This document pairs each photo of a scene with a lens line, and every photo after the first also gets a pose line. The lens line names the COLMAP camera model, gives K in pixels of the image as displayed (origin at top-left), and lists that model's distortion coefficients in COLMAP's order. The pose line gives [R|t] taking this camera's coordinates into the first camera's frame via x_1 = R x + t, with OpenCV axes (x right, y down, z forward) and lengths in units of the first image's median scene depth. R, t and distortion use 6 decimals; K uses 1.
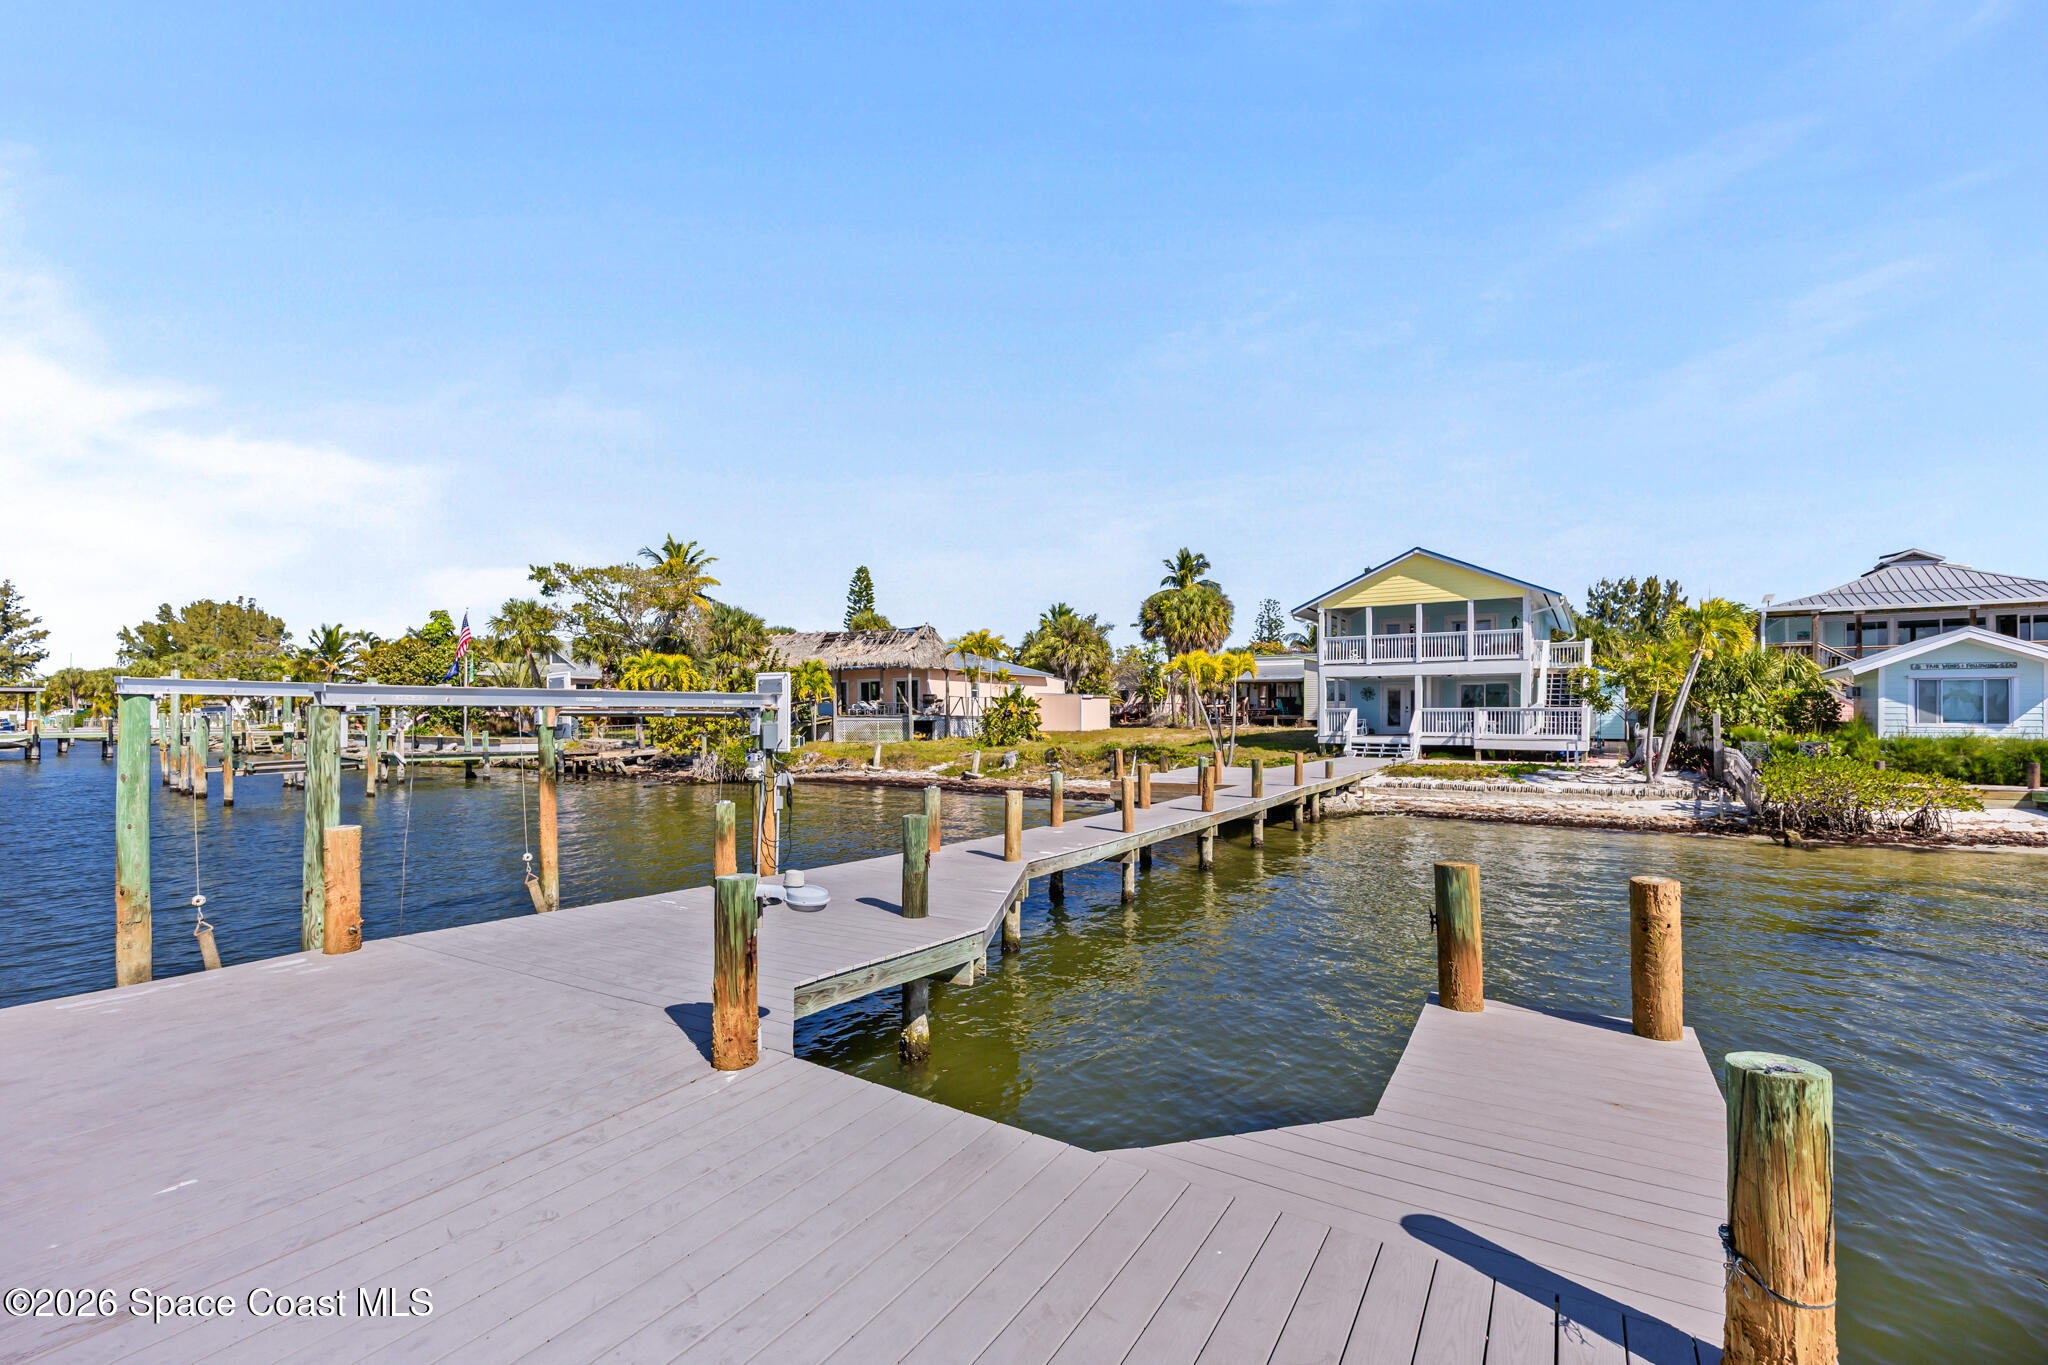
lens RADIAL K [[919.8, 0, 1010.7], [0, 919.8, 729.2], [0, 0, 1]] dist [-0.014018, 0.000568]
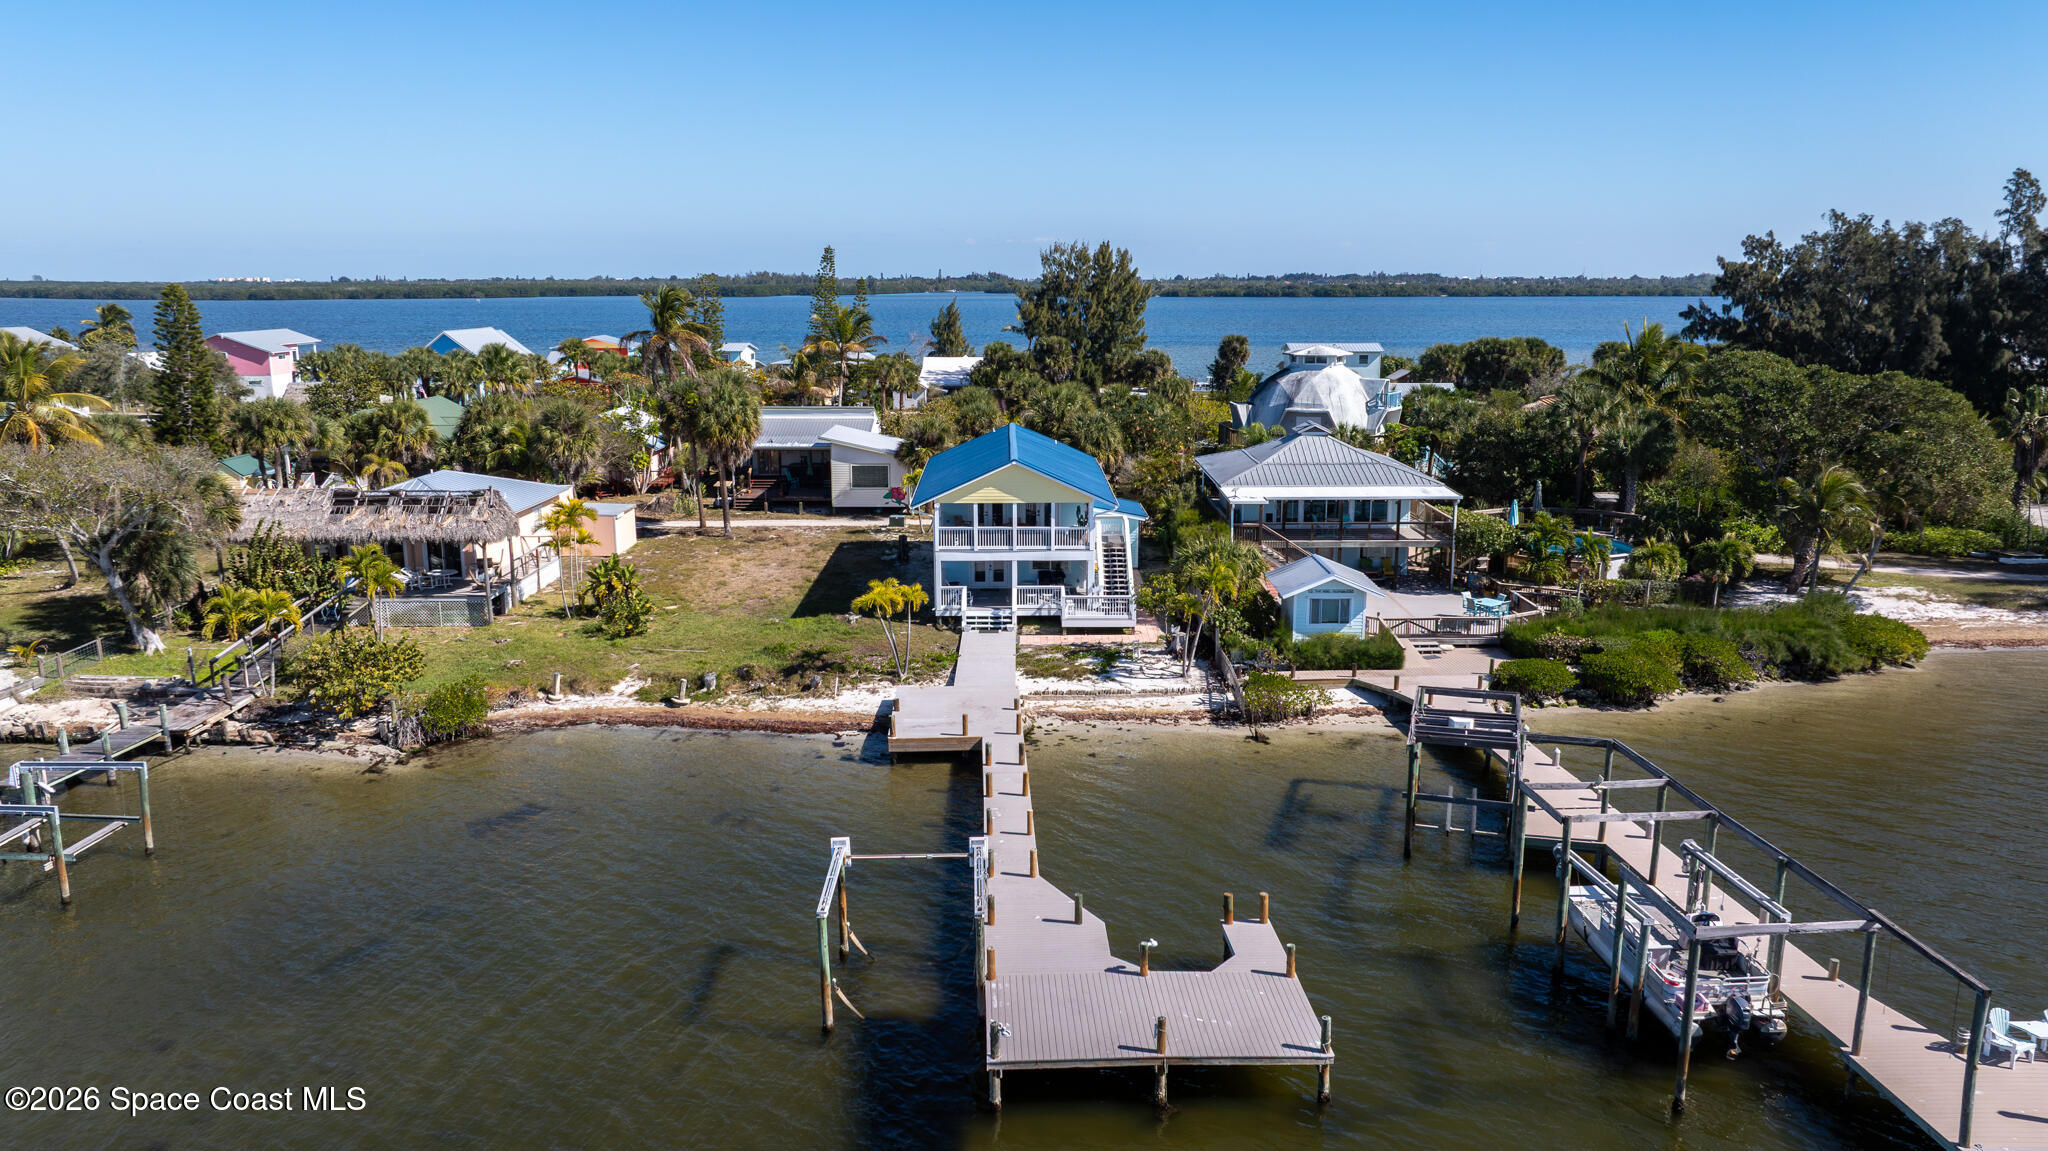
lens RADIAL K [[1433.0, 0, 1034.5], [0, 1433.0, 580.5], [0, 0, 1]] dist [-0.025769, 0.027077]
pose [[0.829472, -0.117574, 0.546033, -0.618054], [0.010935, 0.980825, 0.194583, -0.427077], [-0.558441, -0.155431, 0.814853, -0.618956]]
